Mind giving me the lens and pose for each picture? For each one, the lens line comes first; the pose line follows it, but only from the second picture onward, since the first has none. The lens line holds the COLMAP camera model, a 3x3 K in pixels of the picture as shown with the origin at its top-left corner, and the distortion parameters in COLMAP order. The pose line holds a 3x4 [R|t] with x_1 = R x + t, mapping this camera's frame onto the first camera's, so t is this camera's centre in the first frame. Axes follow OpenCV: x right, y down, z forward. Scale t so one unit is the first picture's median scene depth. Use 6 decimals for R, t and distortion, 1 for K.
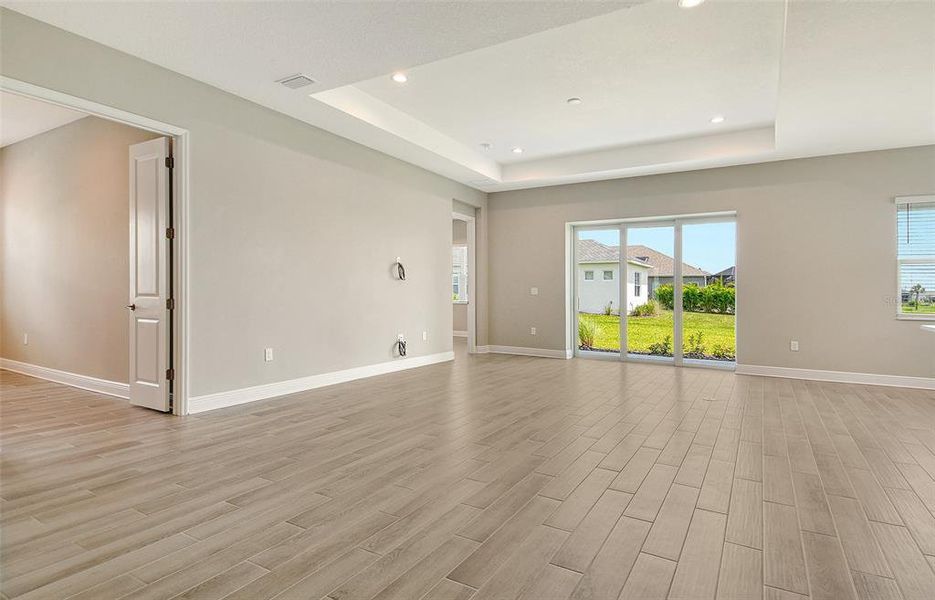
lens RADIAL K [[507.6, 0, 460.4], [0, 507.6, 290.9], [0, 0, 1]] dist [0.025652, 0.000001]
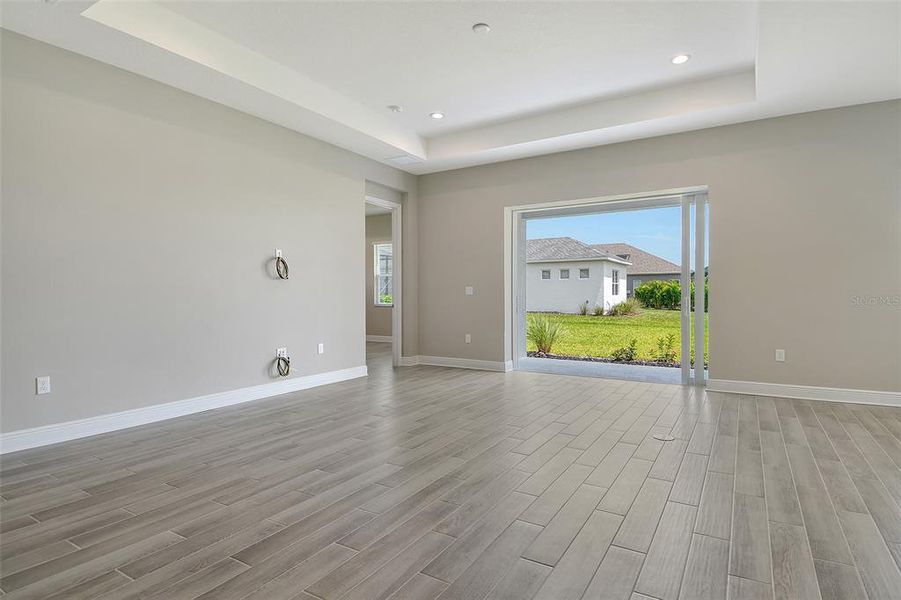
lens RADIAL K [[476.2, 0, 458.8], [0, 476.2, 306.2], [0, 0, 1]] dist [0.005858, -0.016372]
pose [[0.999846, -0.015930, -0.007383, 0.131432], [0.016135, 0.999459, 0.028655, 0.003163], [0.006922, -0.028770, 0.999562, 0.214067]]
